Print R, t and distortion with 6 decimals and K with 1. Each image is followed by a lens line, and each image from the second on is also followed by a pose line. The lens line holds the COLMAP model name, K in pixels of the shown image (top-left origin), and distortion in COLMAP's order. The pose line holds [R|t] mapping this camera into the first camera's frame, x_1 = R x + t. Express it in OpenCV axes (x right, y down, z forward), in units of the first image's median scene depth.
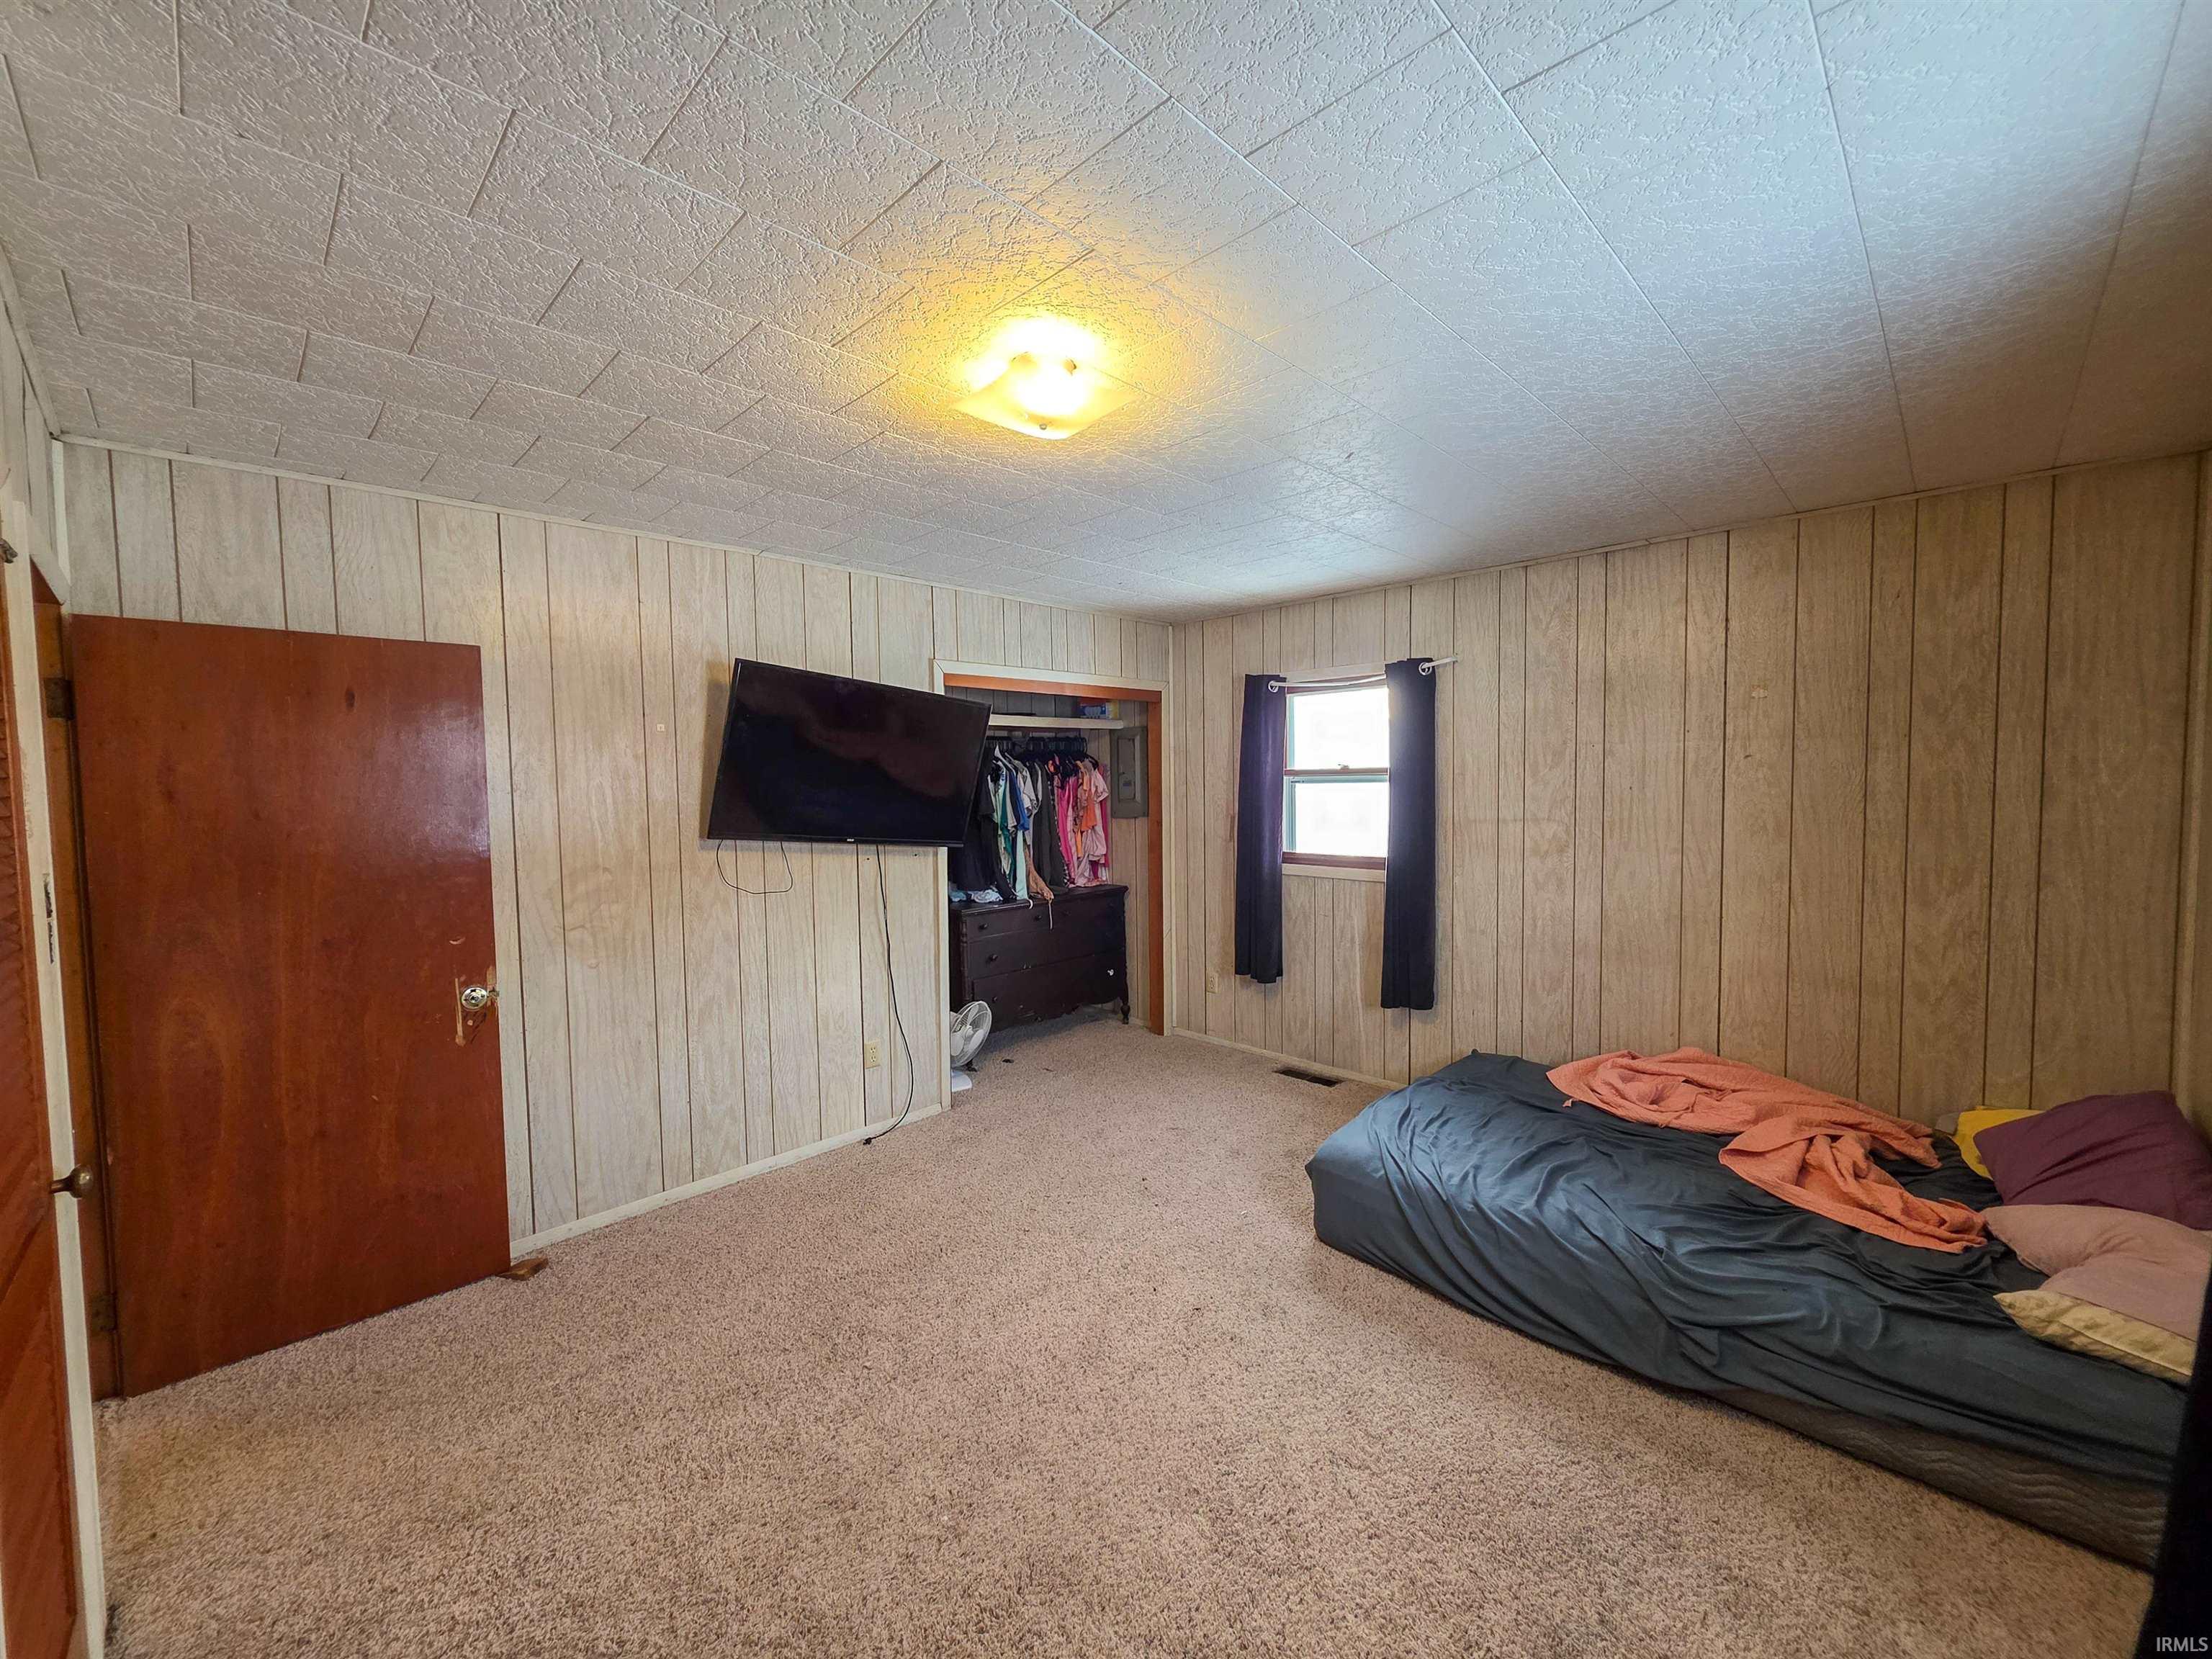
lens RADIAL K [[890.6, 0, 1109.1], [0, 890.6, 823.8], [0, 0, 1]] dist [-0.001208, -0.000093]
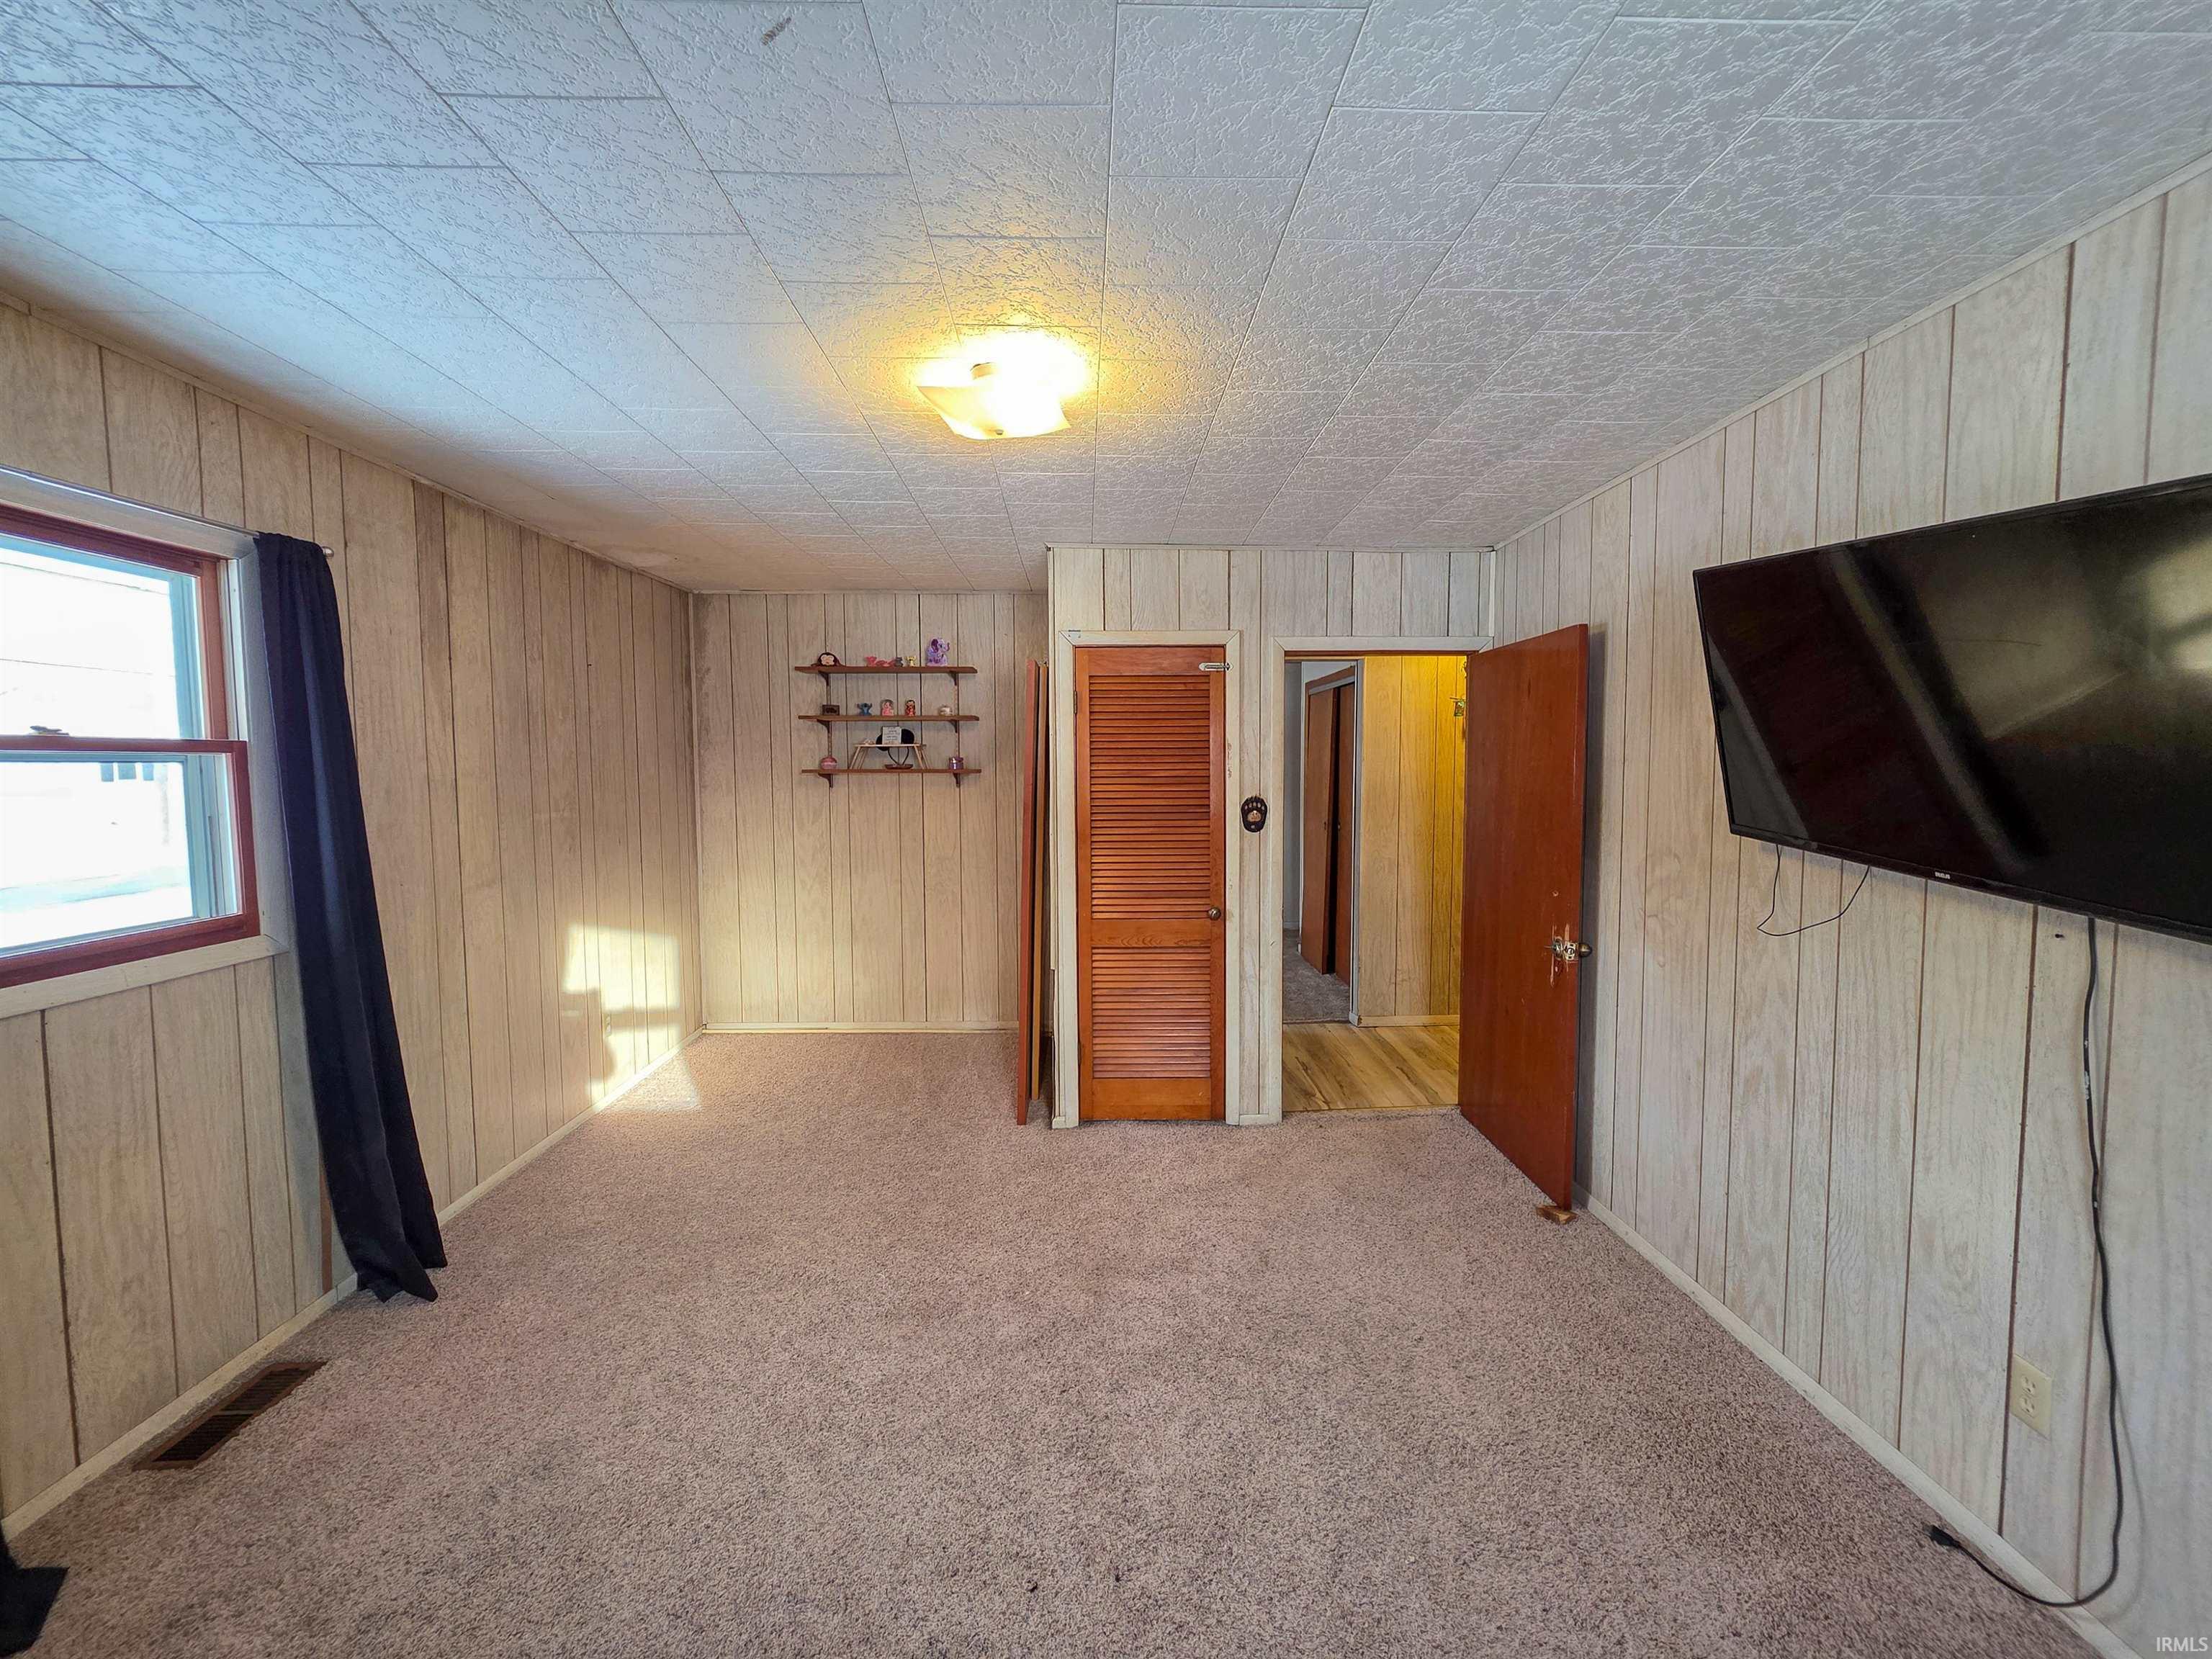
lens RADIAL K [[890.6, 0, 1109.1], [0, 890.6, 823.8], [0, 0, 1]] dist [-0.001208, -0.000093]
pose [[-0.694867, 0.063437, -0.716335, 0.376619], [-0.021681, 0.993801, 0.109040, -0.054607], [0.718812, 0.091299, -0.689184, 1.110848]]
